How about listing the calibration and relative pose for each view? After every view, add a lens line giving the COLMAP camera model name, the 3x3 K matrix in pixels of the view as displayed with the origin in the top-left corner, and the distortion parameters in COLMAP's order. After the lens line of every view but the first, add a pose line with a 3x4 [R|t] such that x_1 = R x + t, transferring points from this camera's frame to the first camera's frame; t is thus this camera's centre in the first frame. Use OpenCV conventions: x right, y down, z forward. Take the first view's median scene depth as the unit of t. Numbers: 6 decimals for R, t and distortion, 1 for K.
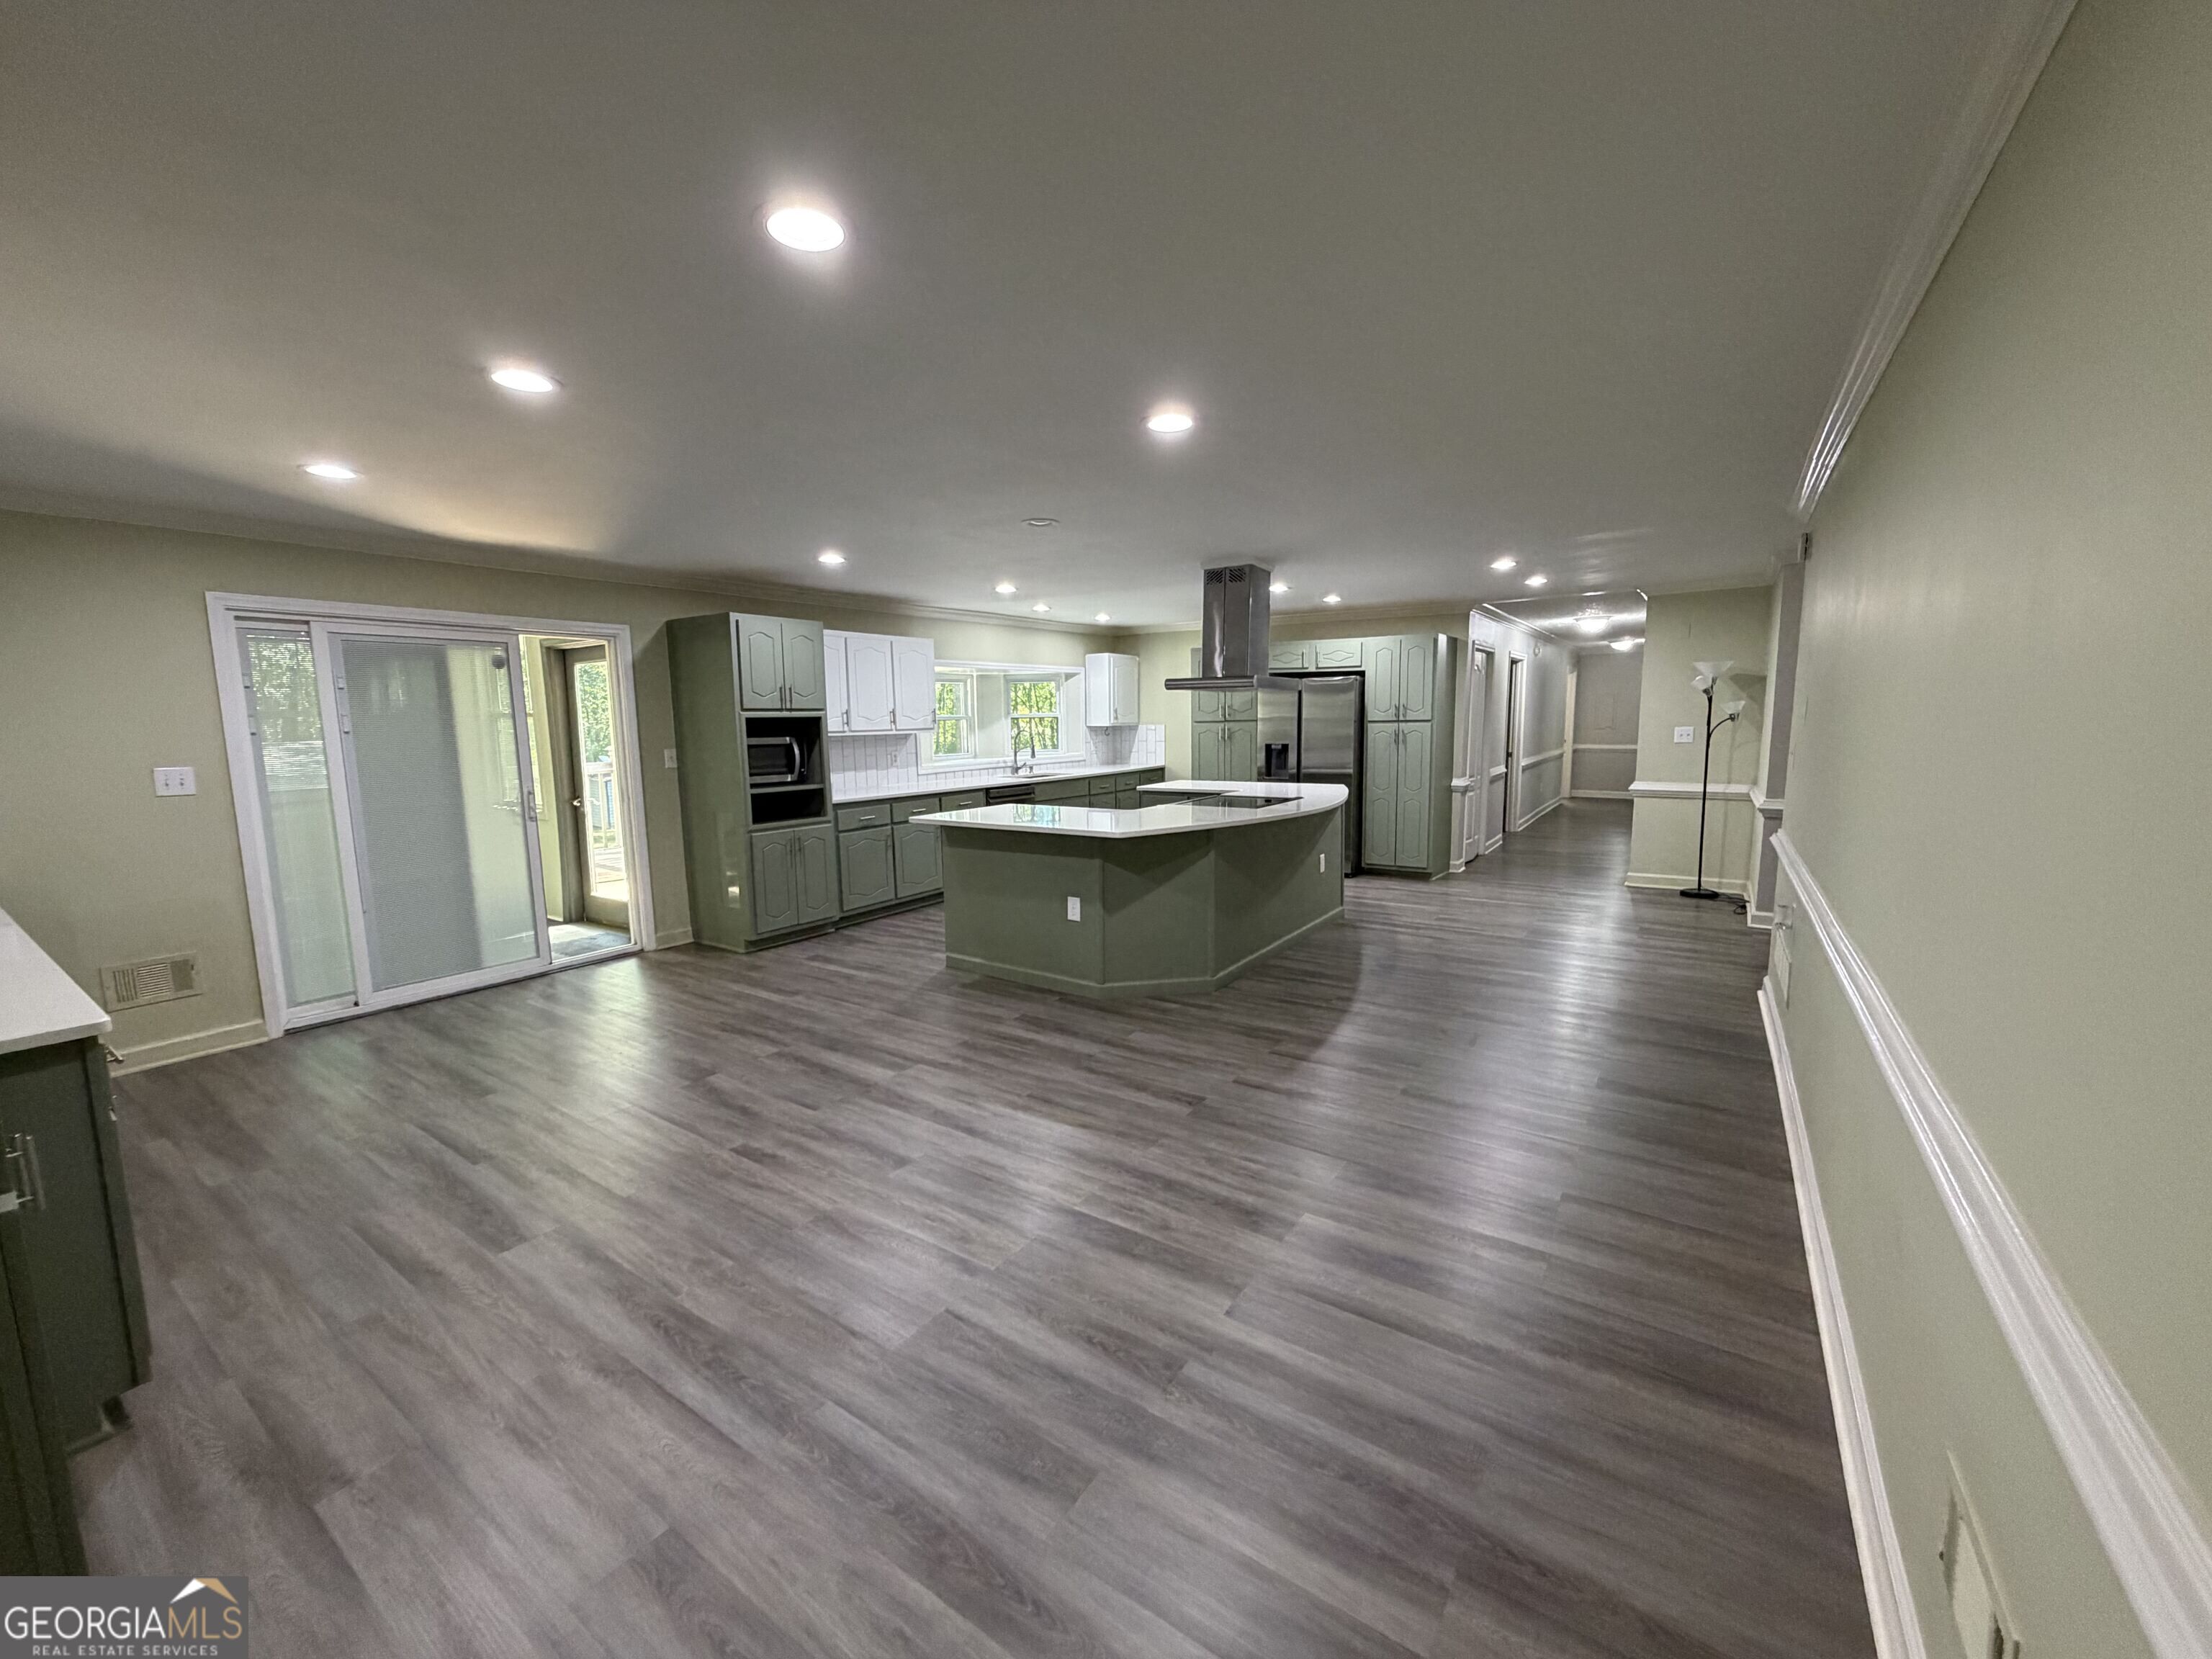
lens RADIAL K [[883.9, 0, 1099.7], [0, 883.9, 833.1], [0, 0, 1]] dist [0.000466, 0.000253]
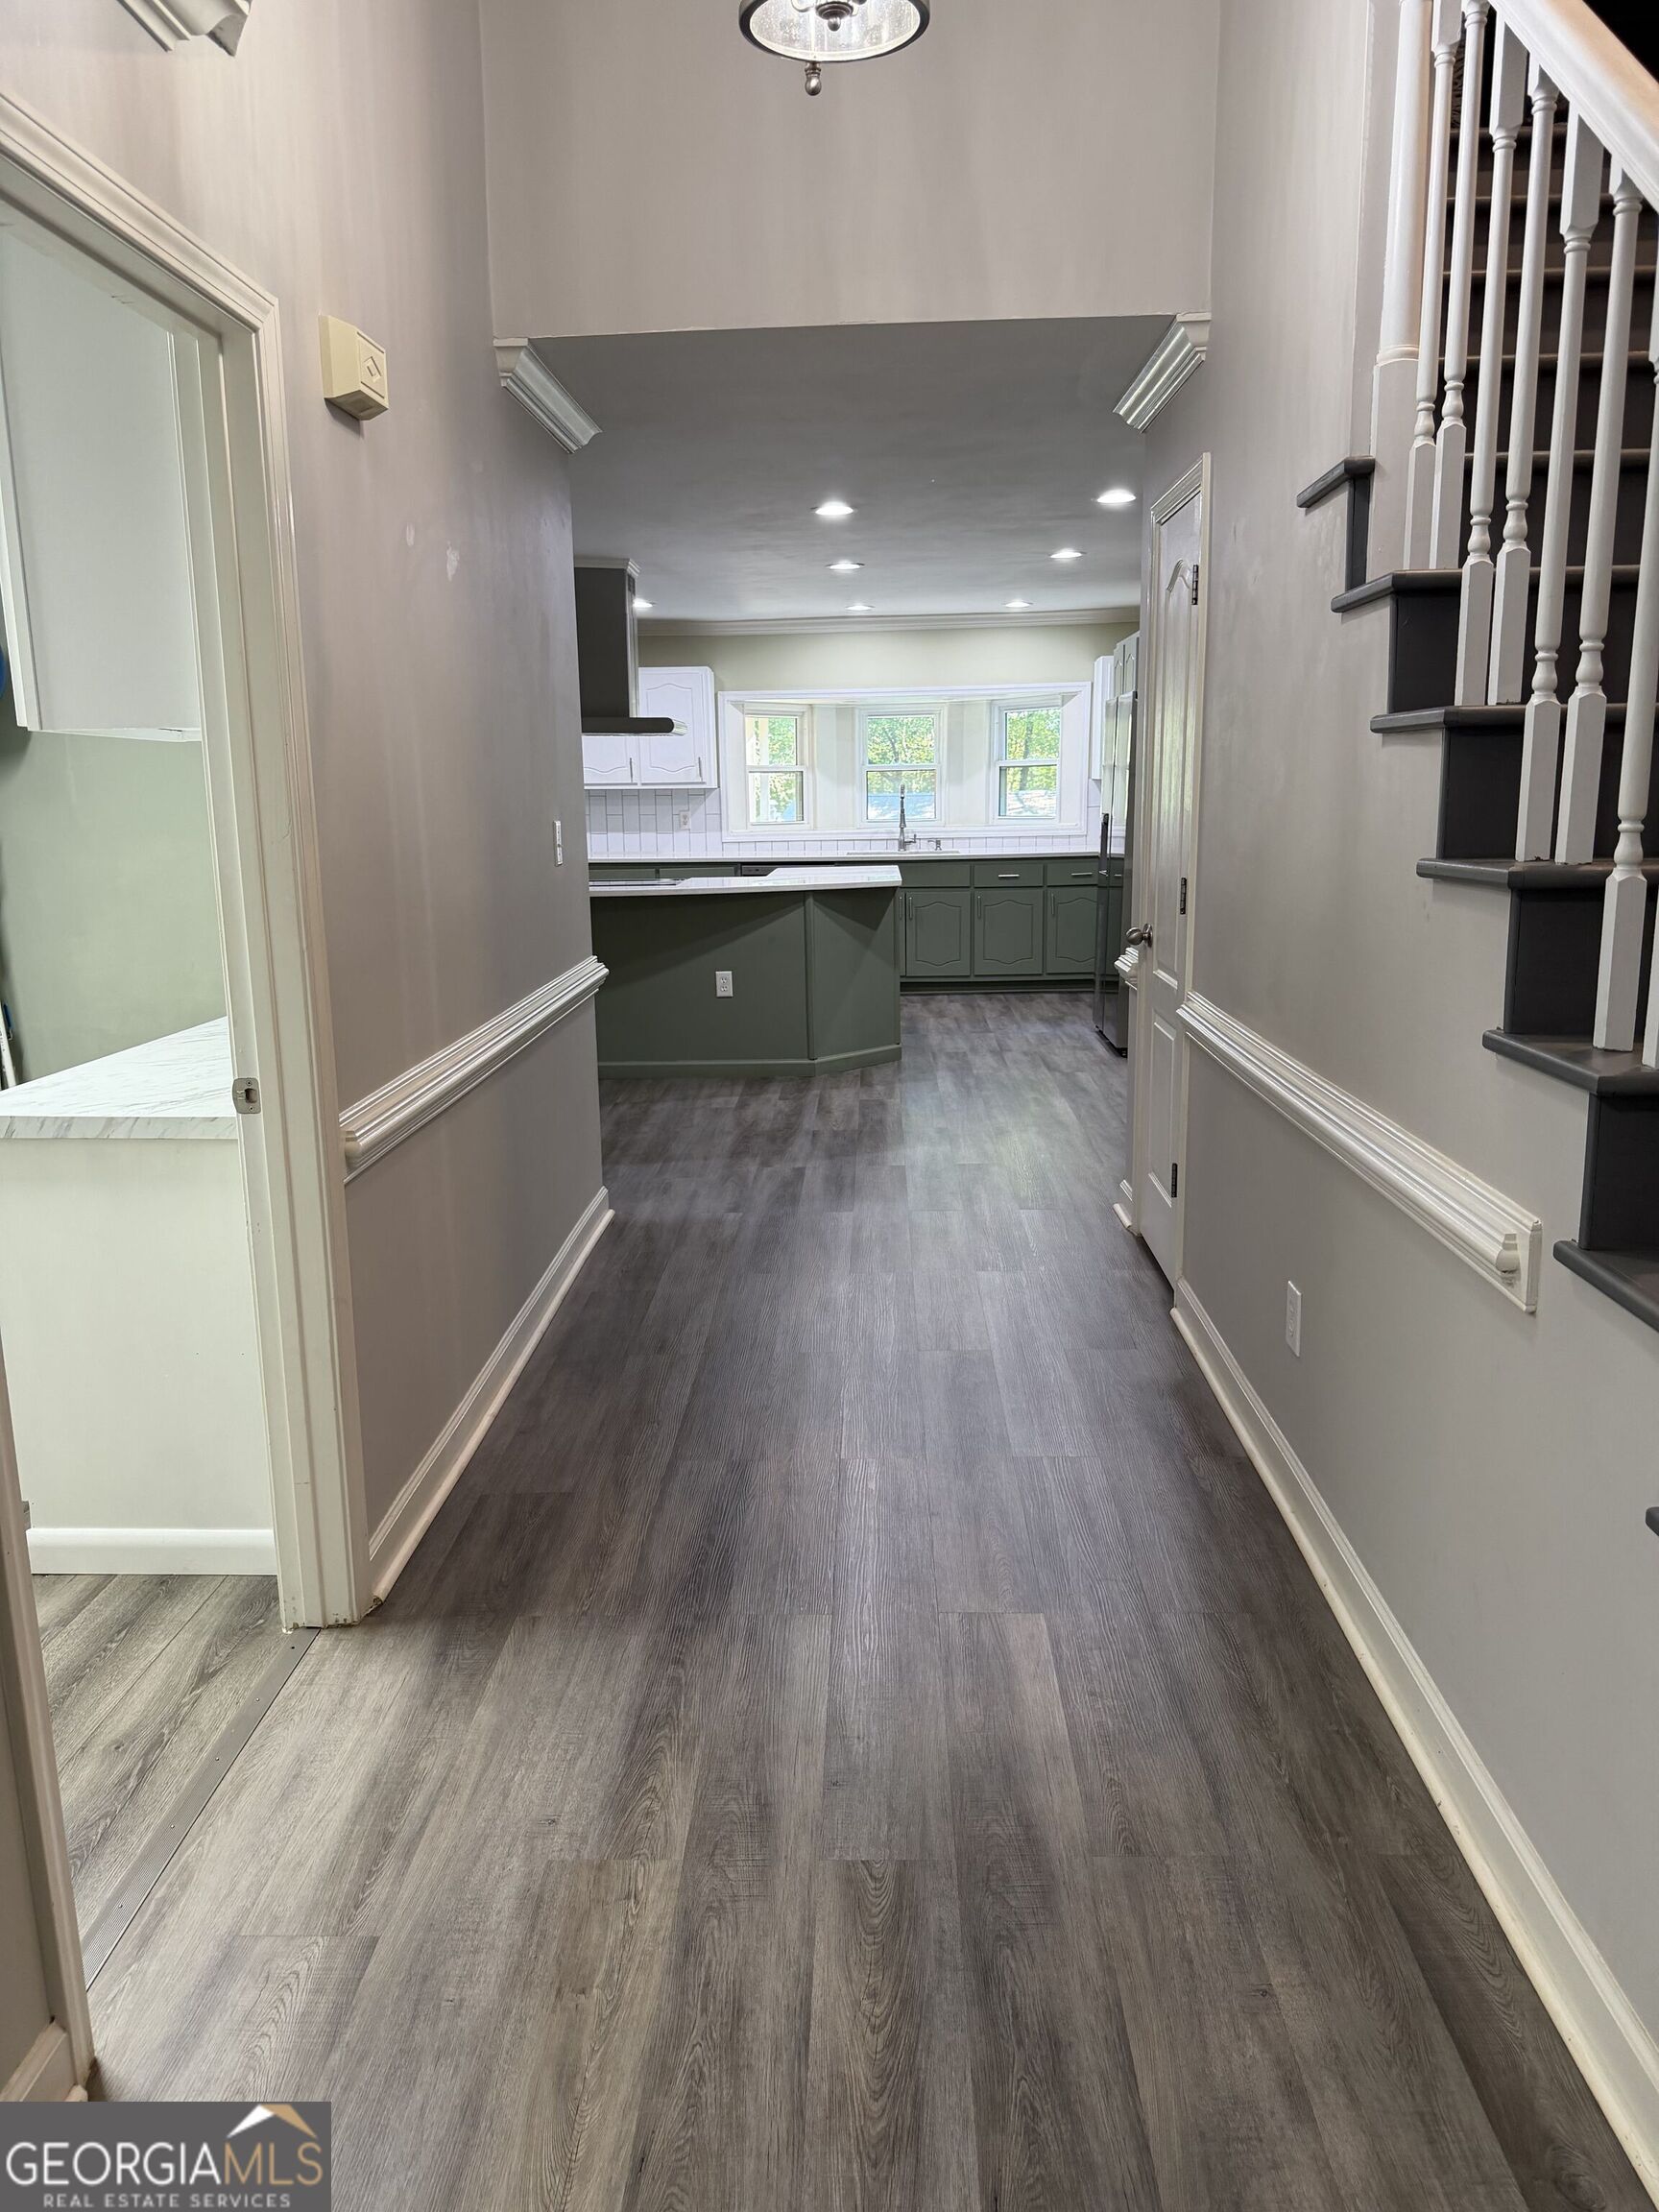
lens RADIAL K [[1552.9, 0, 823.6], [0, 1552.9, 1121.5], [0, 0, 1]] dist [0.071421, 0.000434]
pose [[0.541180, 0.184887, -0.820330, 1.698004], [-0.101477, 0.982760, 0.154551, -0.072670], [0.834762, -0.000395, 0.550611, 0.496216]]
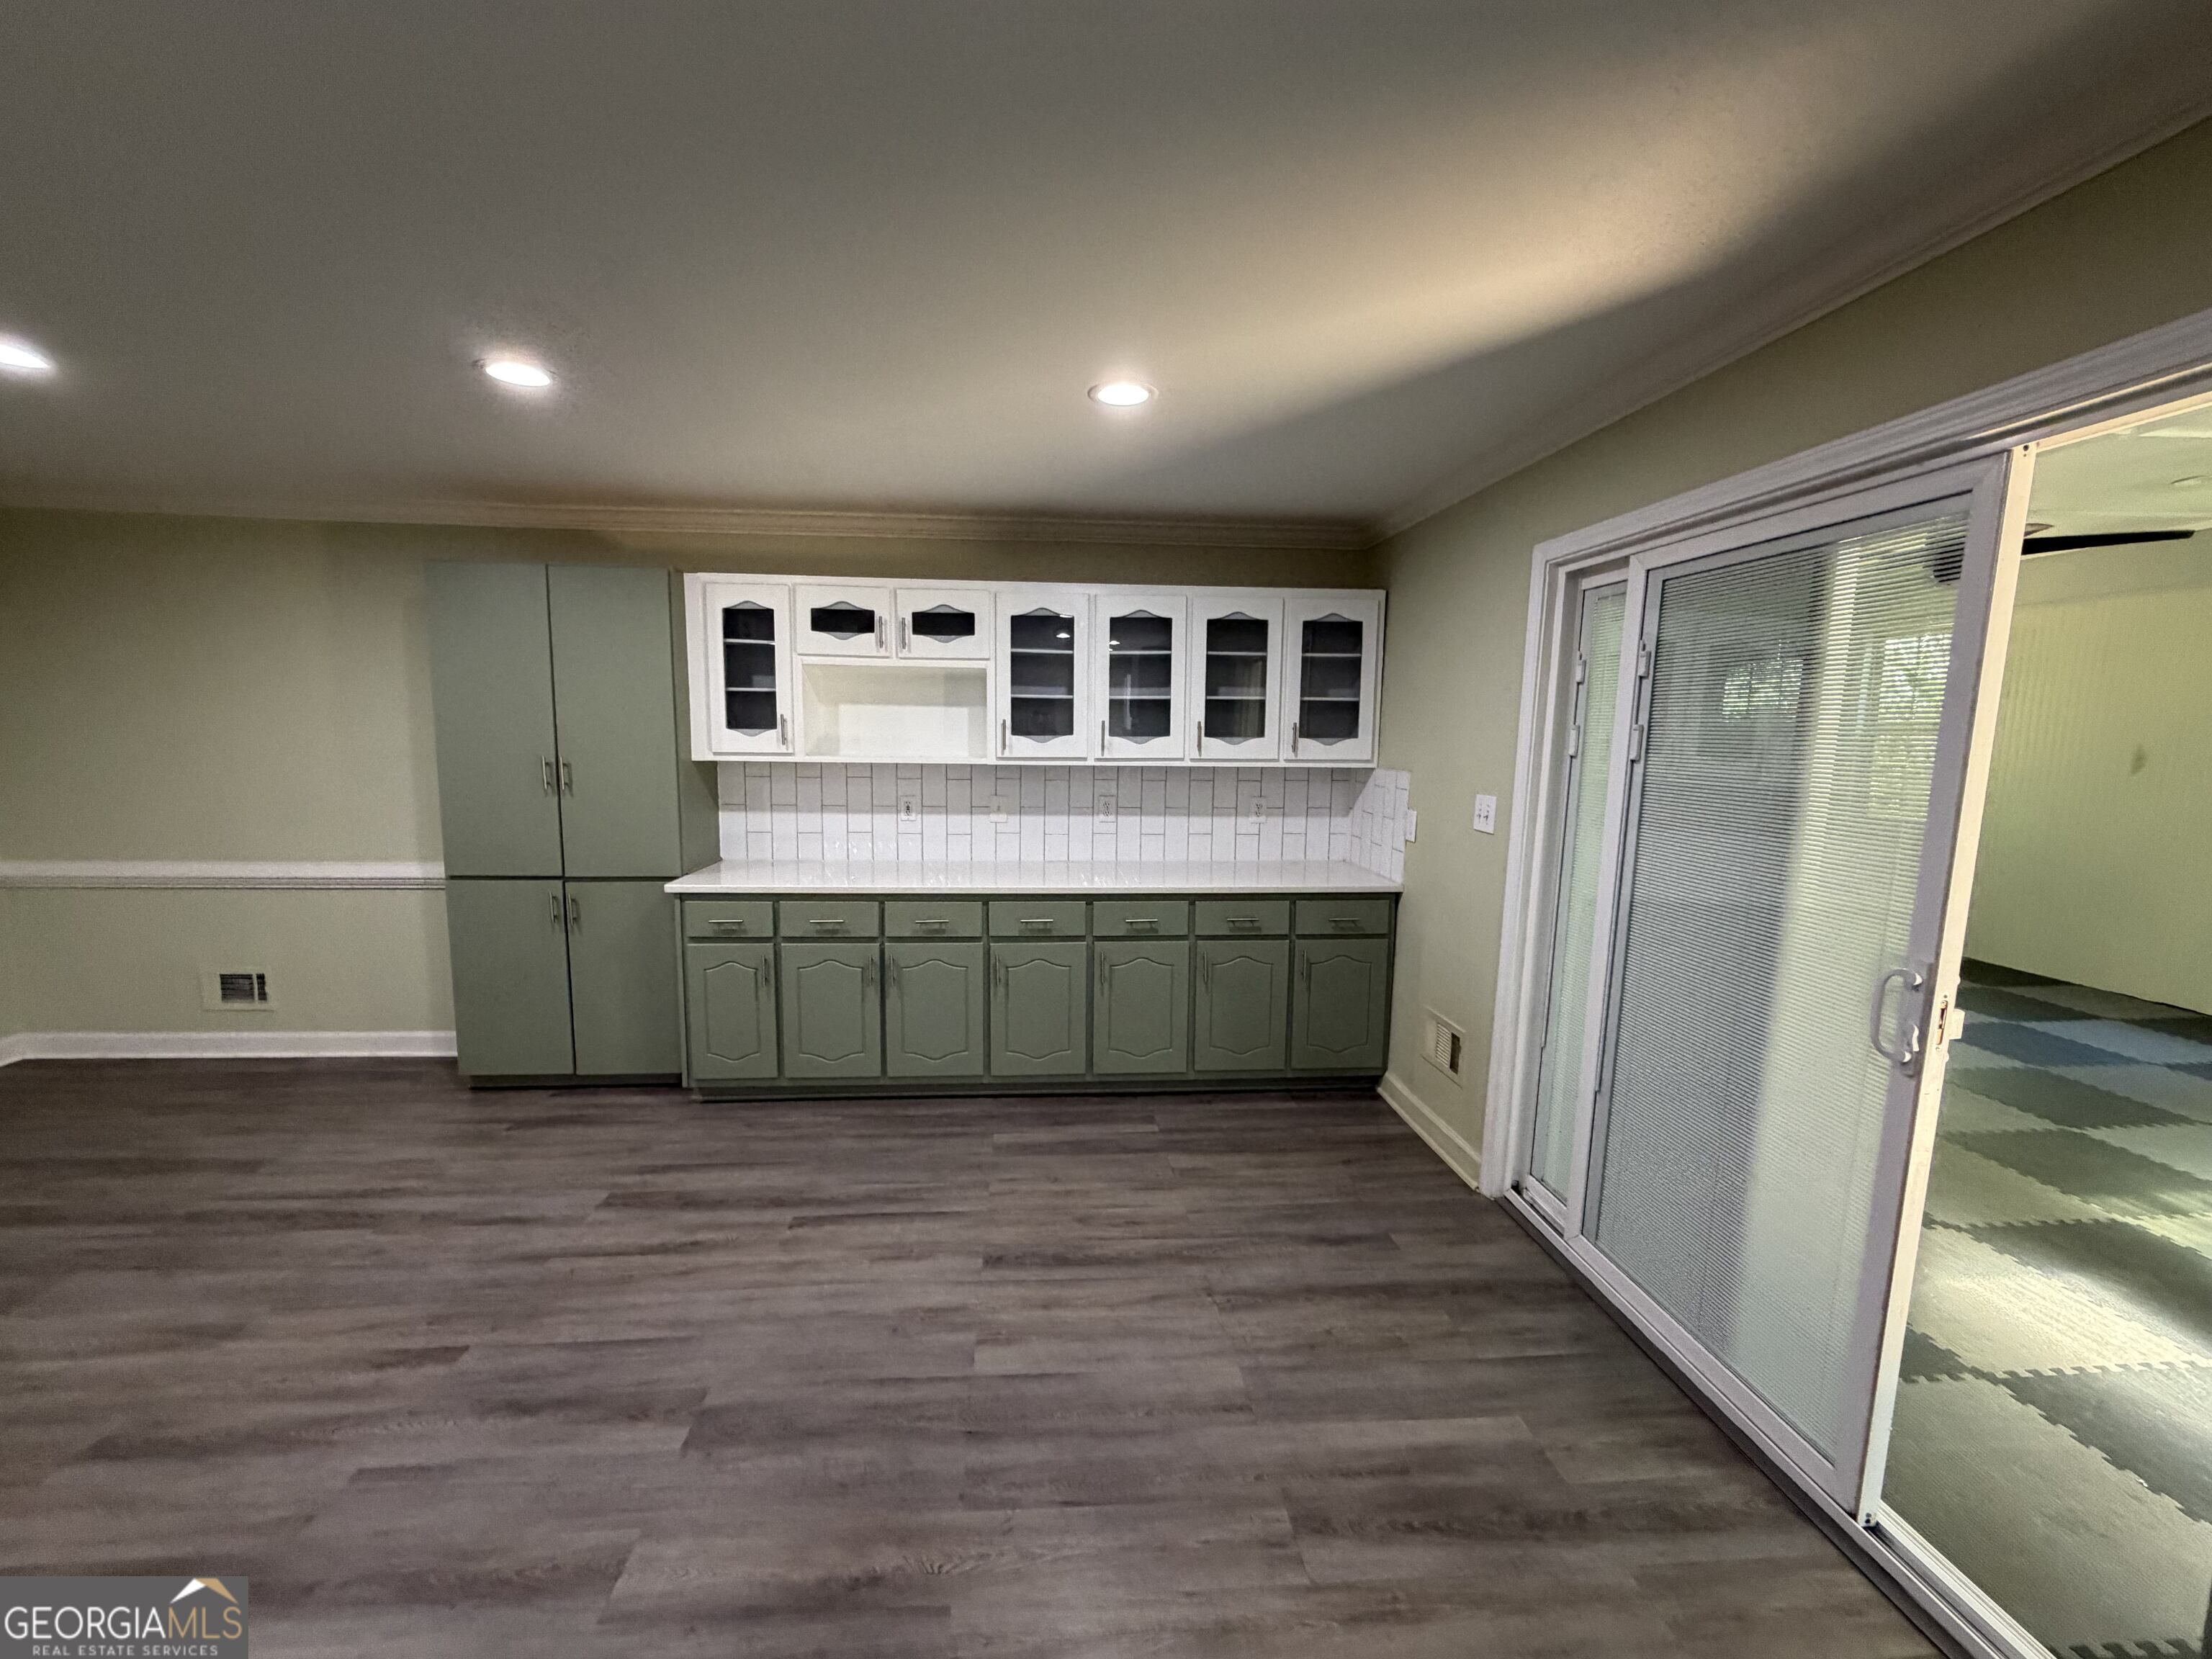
lens RADIAL K [[883.9, 0, 1100.9], [0, 883.9, 826.7], [0, 0, 1]] dist [0.000466, 0.000253]
pose [[-0.778335, 0.071565, -0.623757, -0.264531], [-0.085535, 0.972133, 0.218267, -0.155546], [0.621995, 0.223238, -0.750525, 1.151126]]
